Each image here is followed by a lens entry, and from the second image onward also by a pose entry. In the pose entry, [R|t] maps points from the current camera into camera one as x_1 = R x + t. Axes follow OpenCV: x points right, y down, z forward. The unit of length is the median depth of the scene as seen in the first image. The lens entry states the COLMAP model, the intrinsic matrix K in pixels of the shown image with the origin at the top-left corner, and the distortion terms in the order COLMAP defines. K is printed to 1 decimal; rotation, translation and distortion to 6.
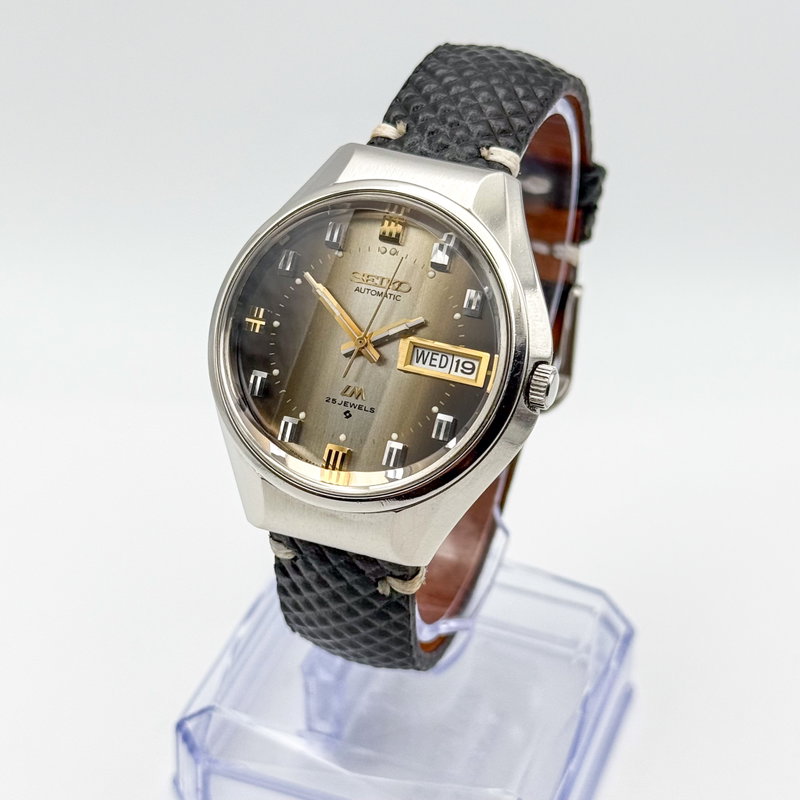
lens RADIAL K [[1975.4, 0, 394.3], [0, 1975.4, 400.3], [0, 0, 1]] dist [0.103701, 0.655757]
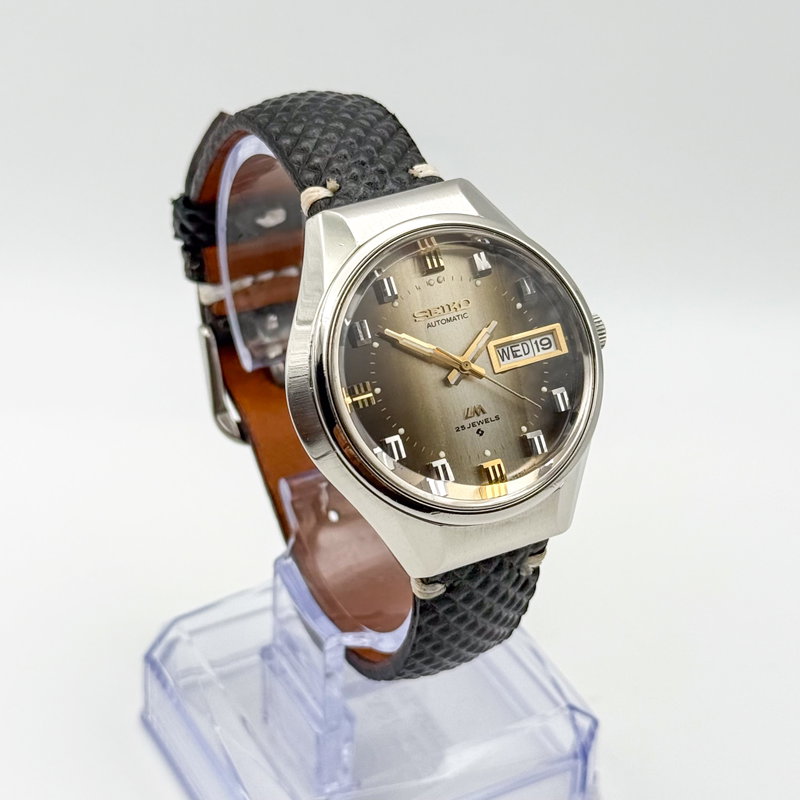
lens RADIAL K [[1975.4, 0, 394.3], [0, 1975.4, 400.3], [0, 0, 1]] dist [0.103701, 0.655757]
pose [[0.683185, -0.433984, 0.587296, -0.668677], [0.436374, 0.887479, 0.148183, -0.184922], [-0.585522, 0.155045, 0.795692, 0.170321]]
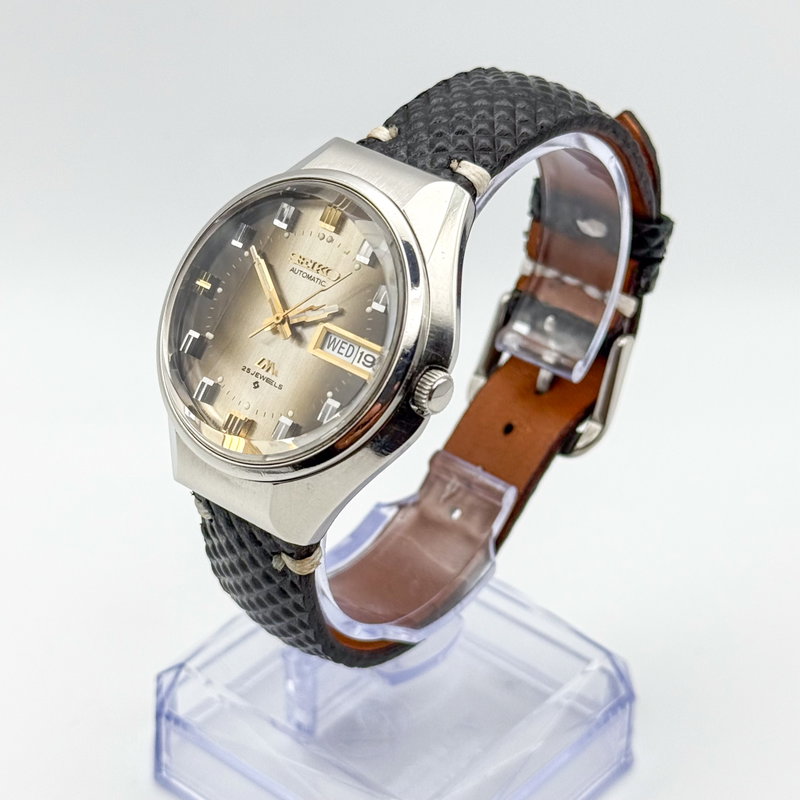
lens RADIAL K [[1975.4, 0, 394.3], [0, 1975.4, 400.3], [0, 0, 1]] dist [0.103701, 0.655757]
pose [[0.944354, 0.187067, -0.270557, 0.323052], [-0.200125, 0.979540, -0.021252, 0.022205], [0.261045, 0.074214, 0.962469, 0.019083]]
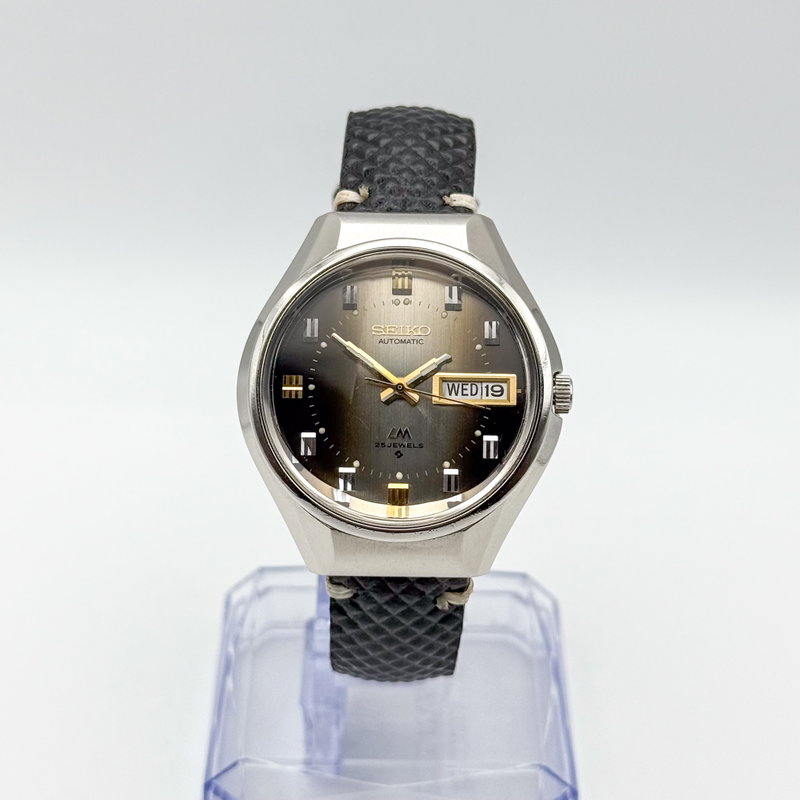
lens RADIAL K [[1975.4, 0, 394.3], [0, 1975.4, 400.3], [0, 0, 1]] dist [0.103701, 0.655757]
pose [[0.942229, -0.199919, 0.268770, -0.311972], [0.203396, 0.978979, 0.015148, -0.038936], [-0.266149, 0.040394, 0.963085, -0.059850]]
